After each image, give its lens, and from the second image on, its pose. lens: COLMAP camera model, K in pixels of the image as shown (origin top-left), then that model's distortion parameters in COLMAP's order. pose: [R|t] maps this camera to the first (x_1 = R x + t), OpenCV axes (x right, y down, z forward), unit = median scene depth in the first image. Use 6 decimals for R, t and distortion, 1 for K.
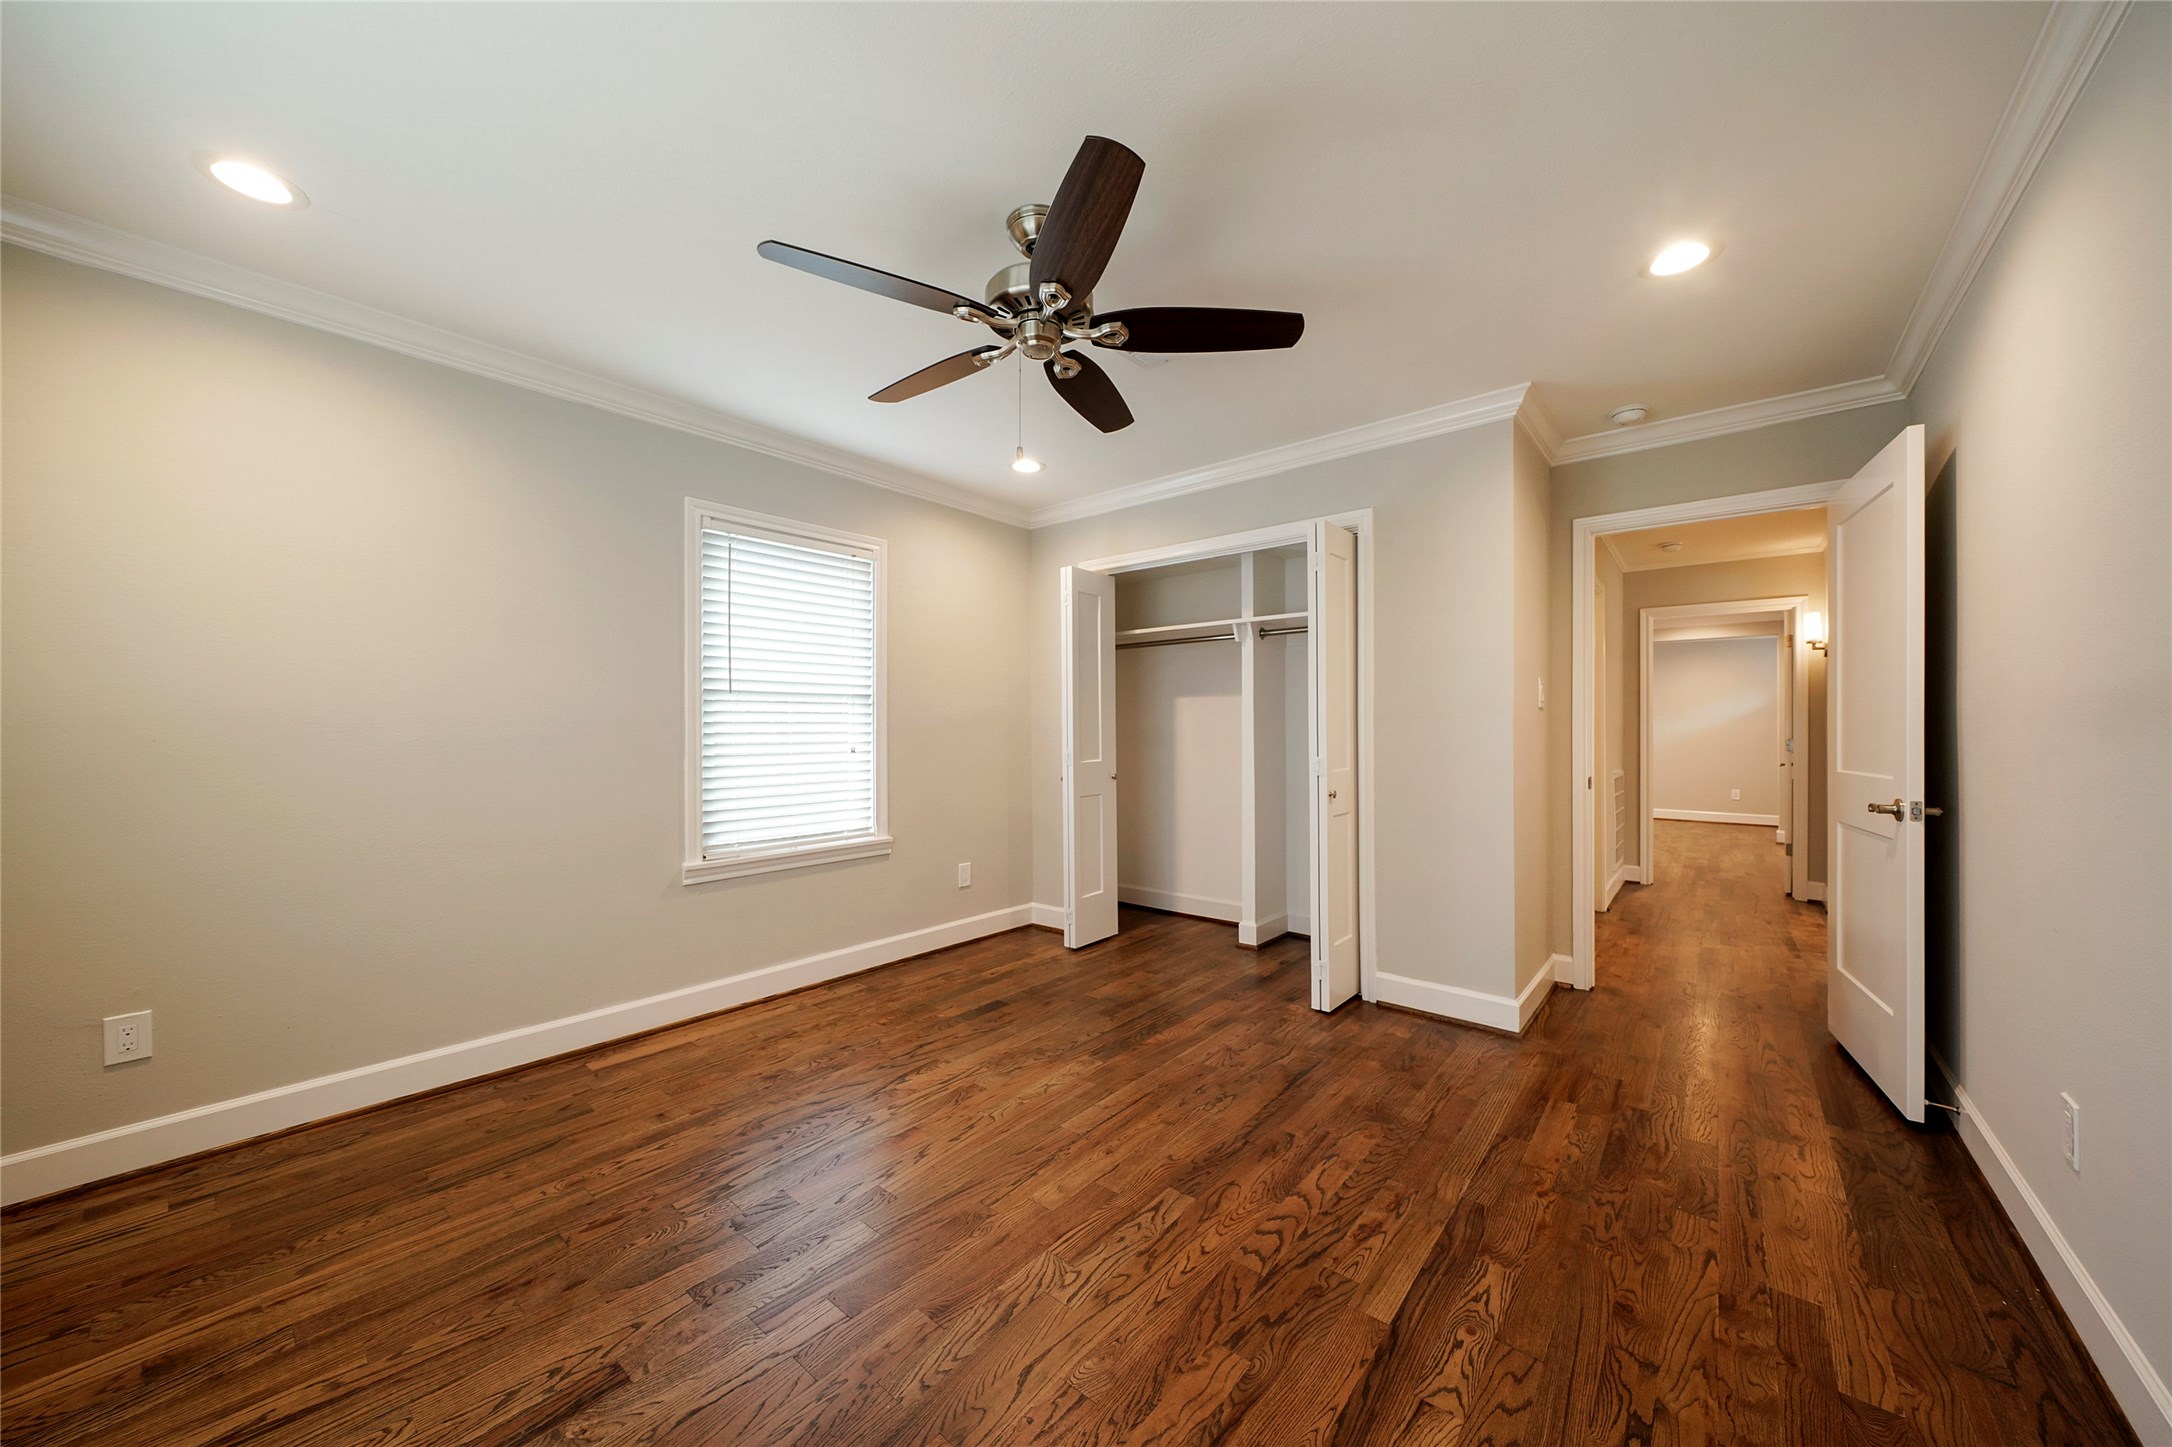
lens RADIAL K [[760.0, 0, 1091.2], [0, 760.0, 729.1], [0, 0, 1]] dist [-0.007344, -0.000261]
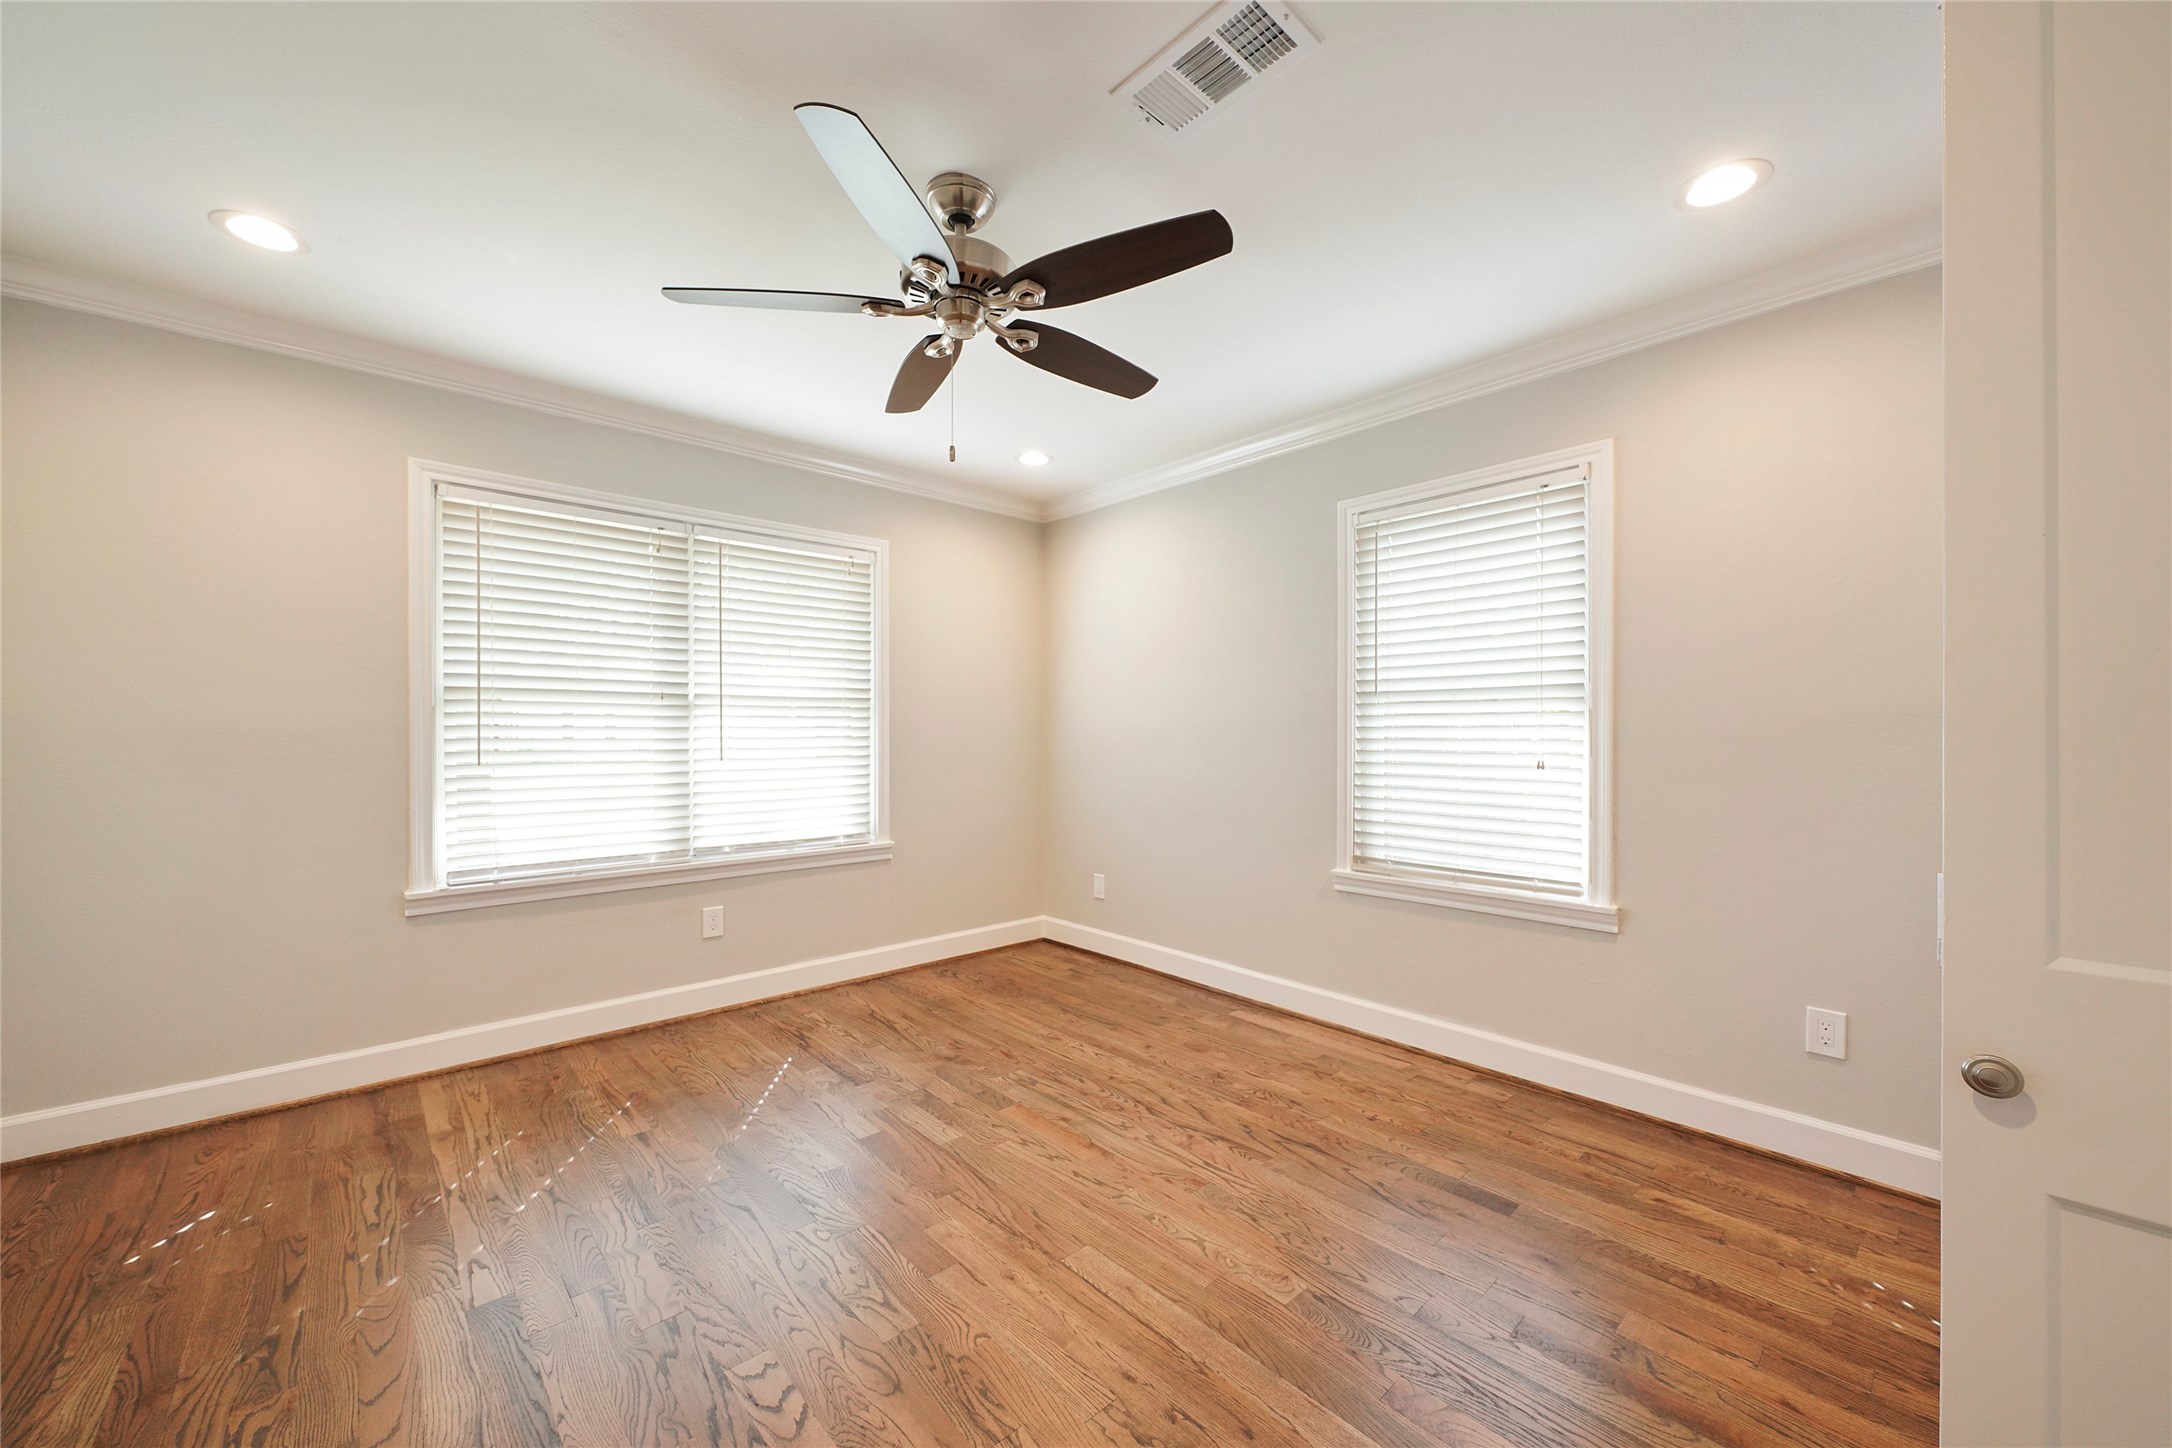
lens RADIAL K [[819.8, 0, 1084.5], [0, 819.8, 736.2], [0, 0, 1]] dist [-0.003403, -0.000489]
pose [[-0.141752, 0.005262, -0.989888, 0.677273], [-0.000588, 0.999985, 0.005400, -0.003604], [0.989902, 0.001348, -0.141747, 0.956922]]
